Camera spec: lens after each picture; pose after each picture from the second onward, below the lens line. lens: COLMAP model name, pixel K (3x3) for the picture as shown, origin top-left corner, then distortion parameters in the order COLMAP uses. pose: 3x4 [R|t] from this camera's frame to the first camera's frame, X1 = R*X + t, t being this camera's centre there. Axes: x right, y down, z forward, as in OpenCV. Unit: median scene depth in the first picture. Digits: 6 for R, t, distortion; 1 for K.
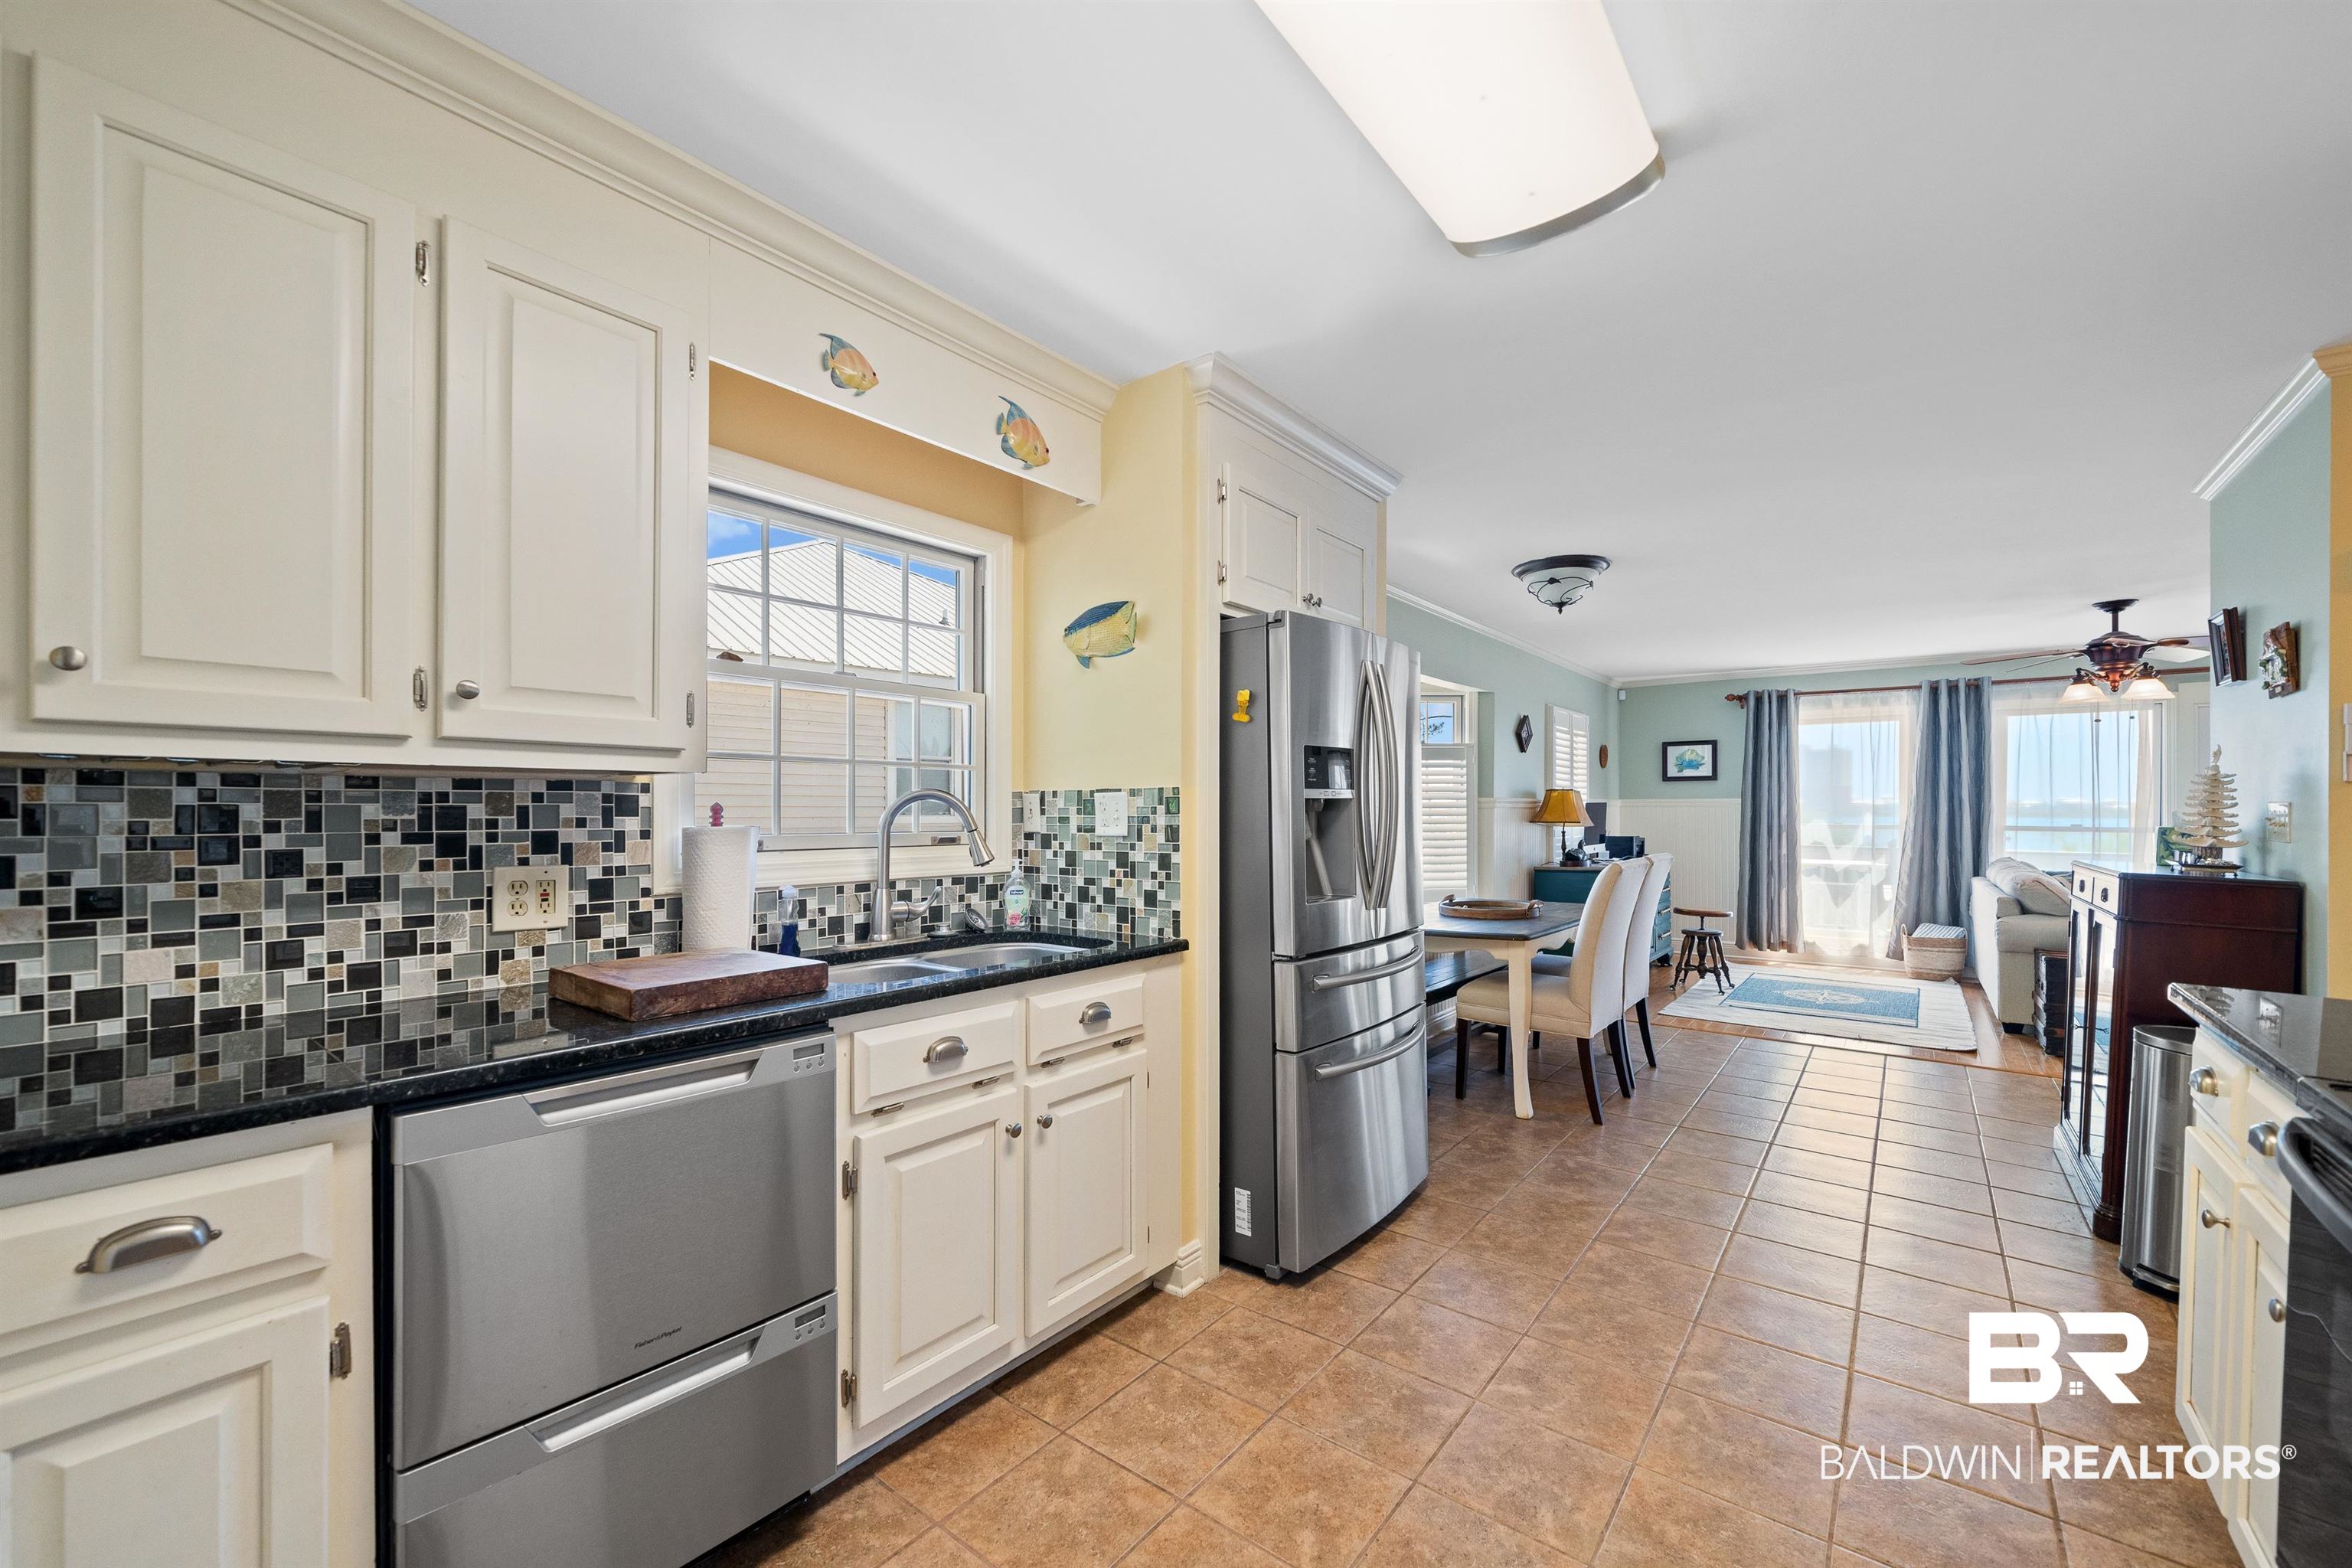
lens RADIAL K [[907.6, 0, 1192.1], [0, 907.6, 814.7], [0, 0, 1]] dist [-0.004201, 0.000637]
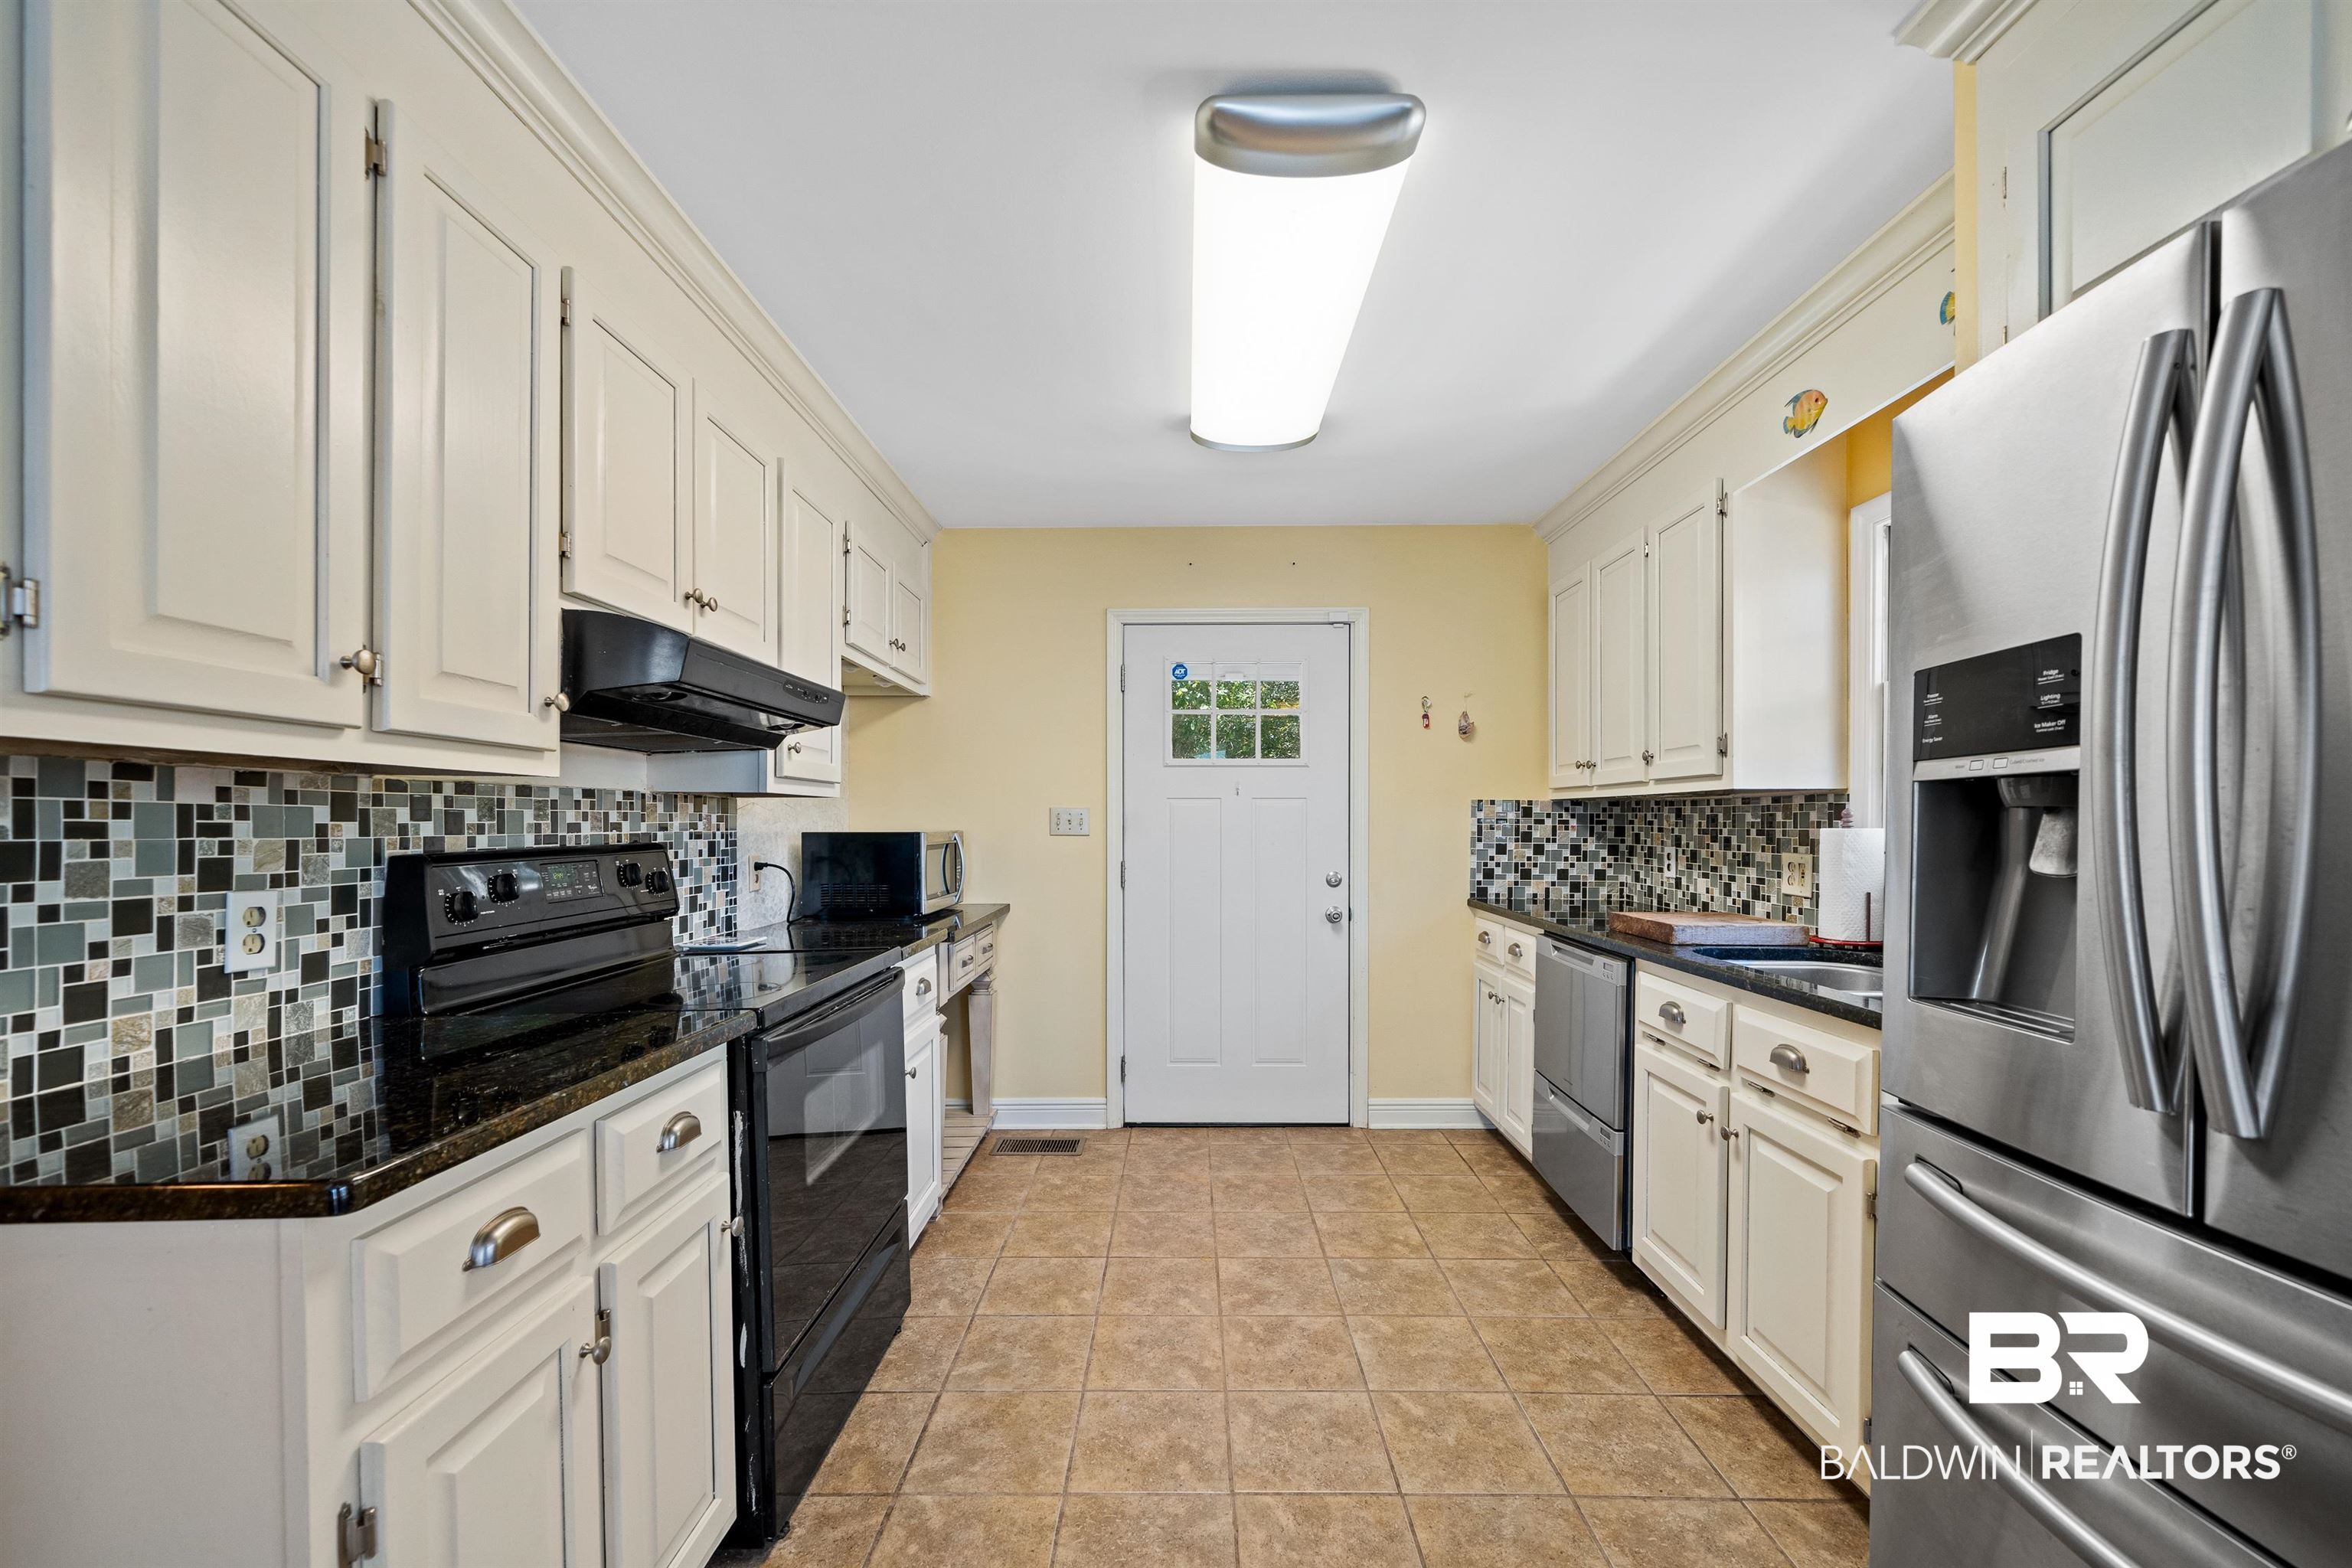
lens RADIAL K [[907.6, 0, 1159.2], [0, 907.6, 828.4], [0, 0, 1]] dist [-0.004201, 0.000637]
pose [[-0.802083, 0.002788, -0.597206, 0.733246], [-0.003853, 0.999944, 0.009842, 0.003658], [0.597200, 0.010195, -0.802027, 1.143428]]
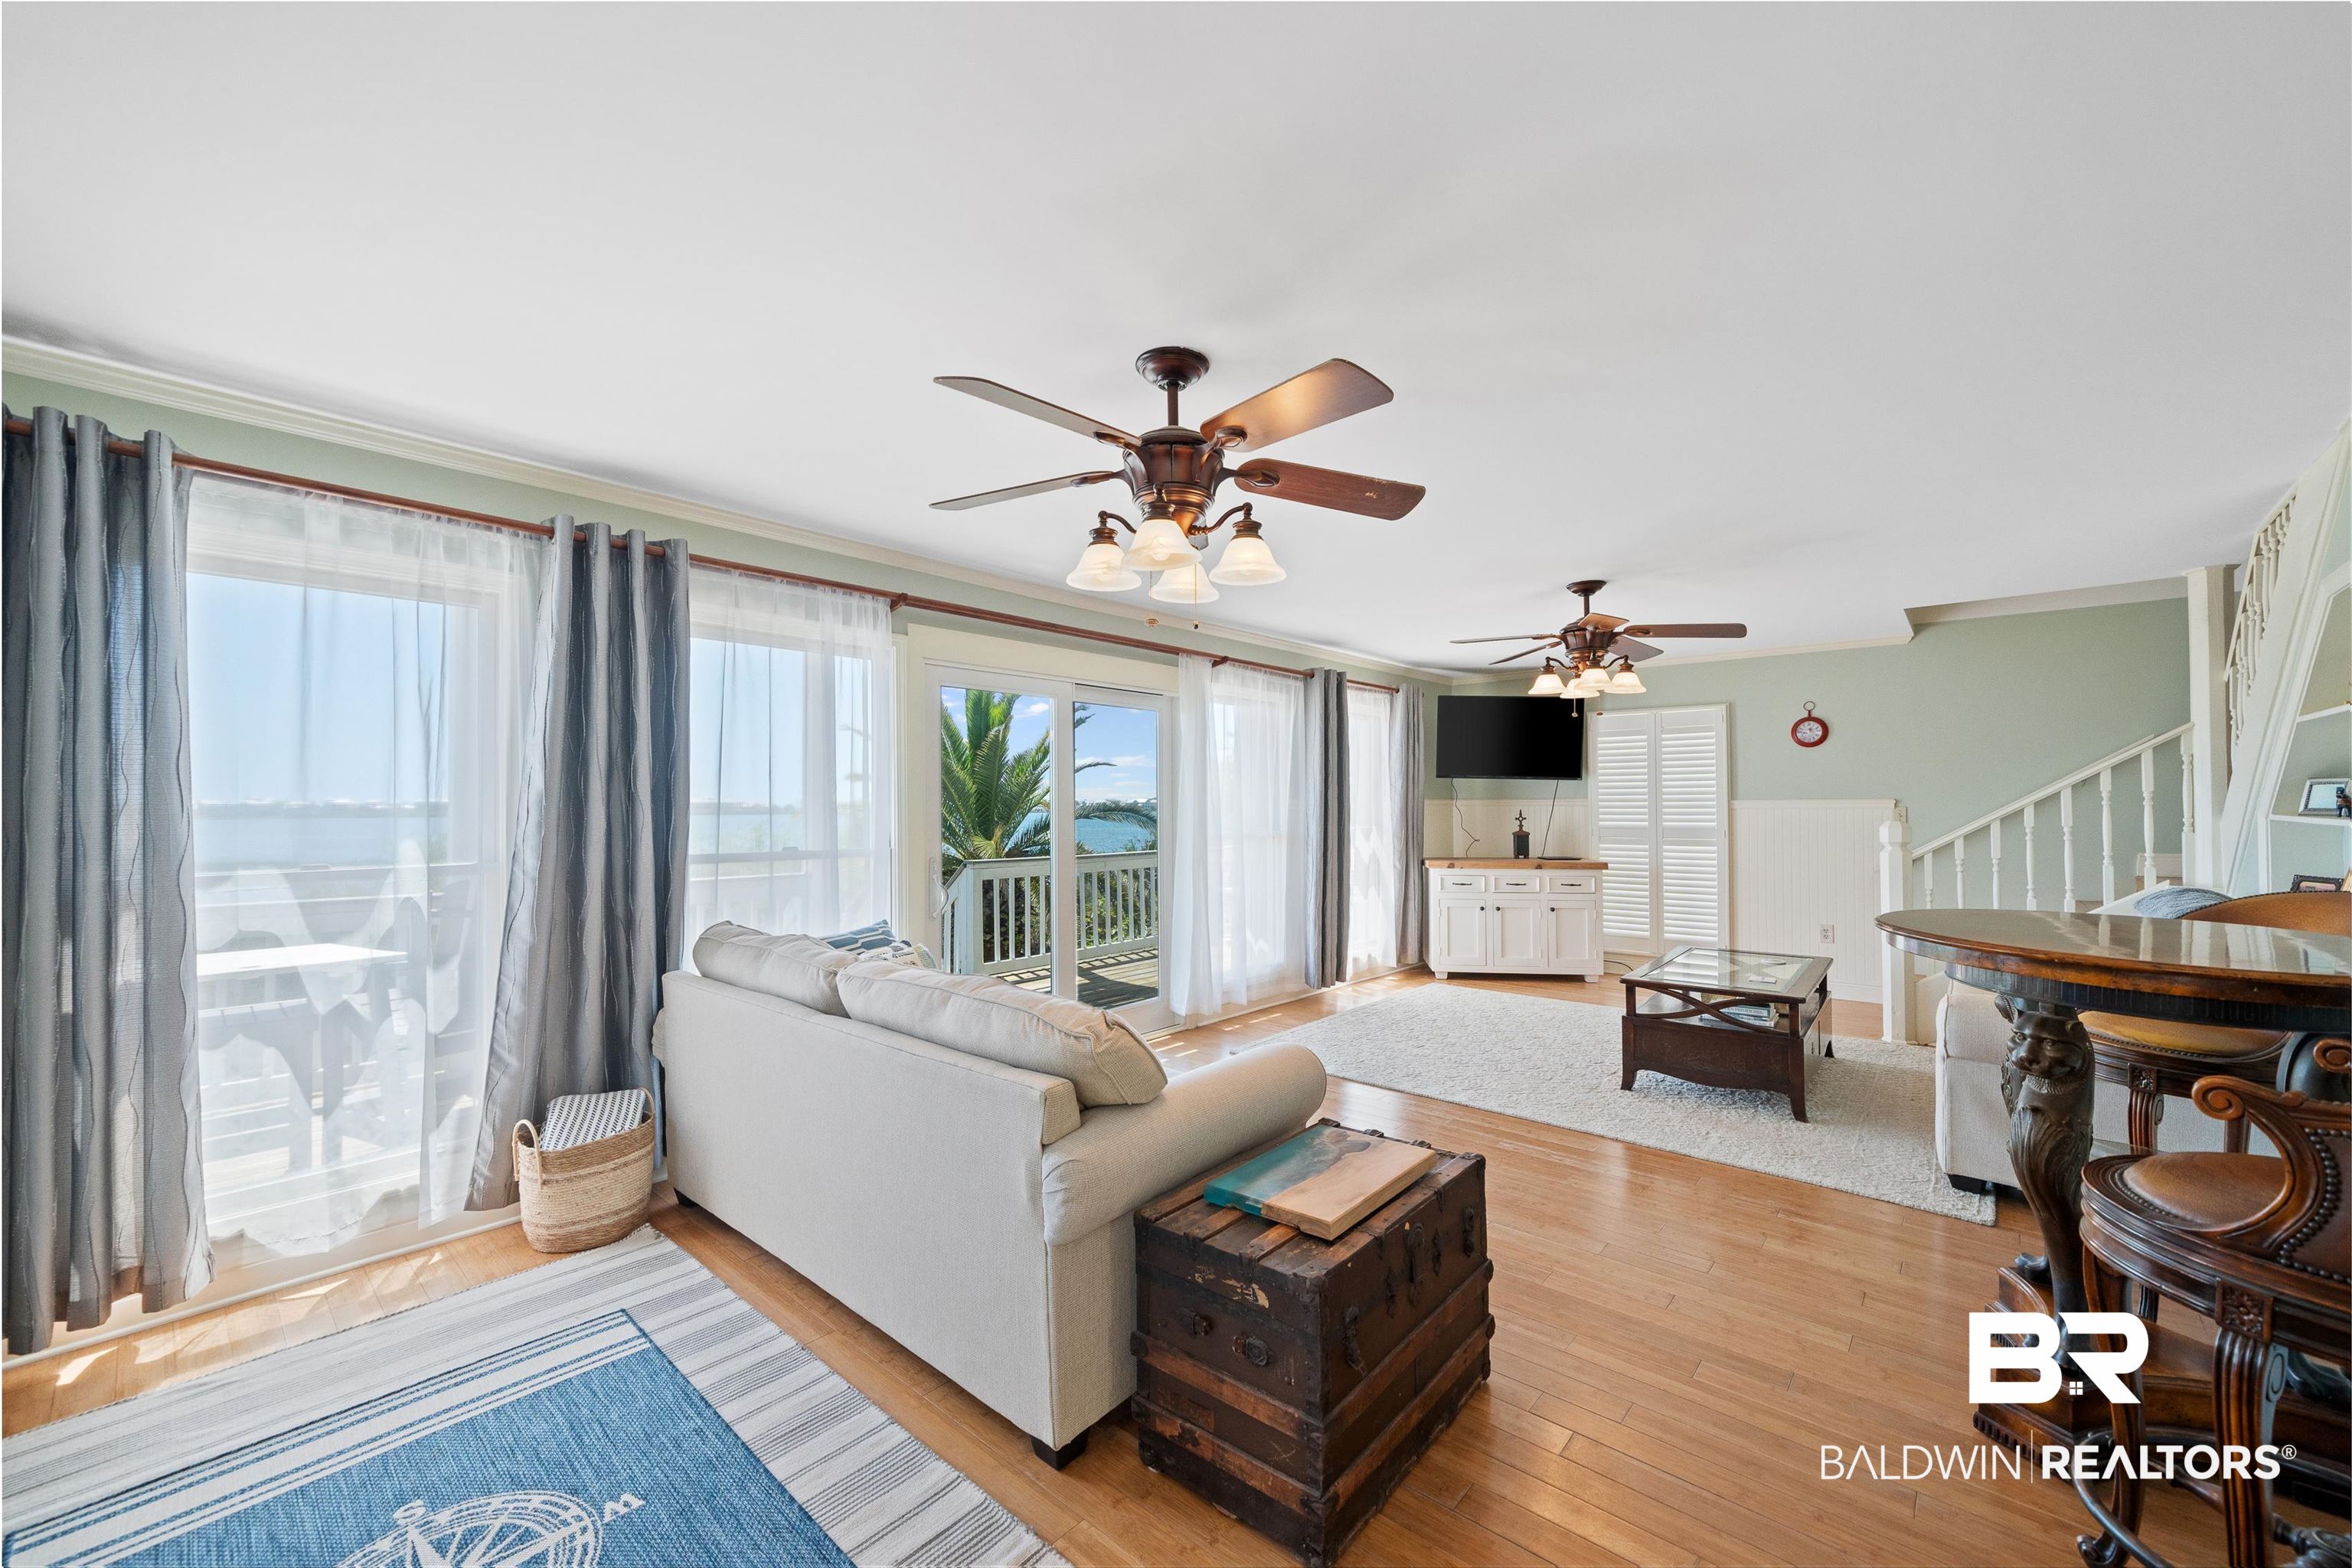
lens RADIAL K [[907.6, 0, 1168.8], [0, 907.6, 793.2], [0, 0, 1]] dist [-0.004201, 0.000637]
pose [[0.063571, 0.013068, 0.997892, 1.199157], [0.010929, 0.999845, -0.013790, -0.035521], [-0.997917, 0.011783, 0.063418, 2.031978]]
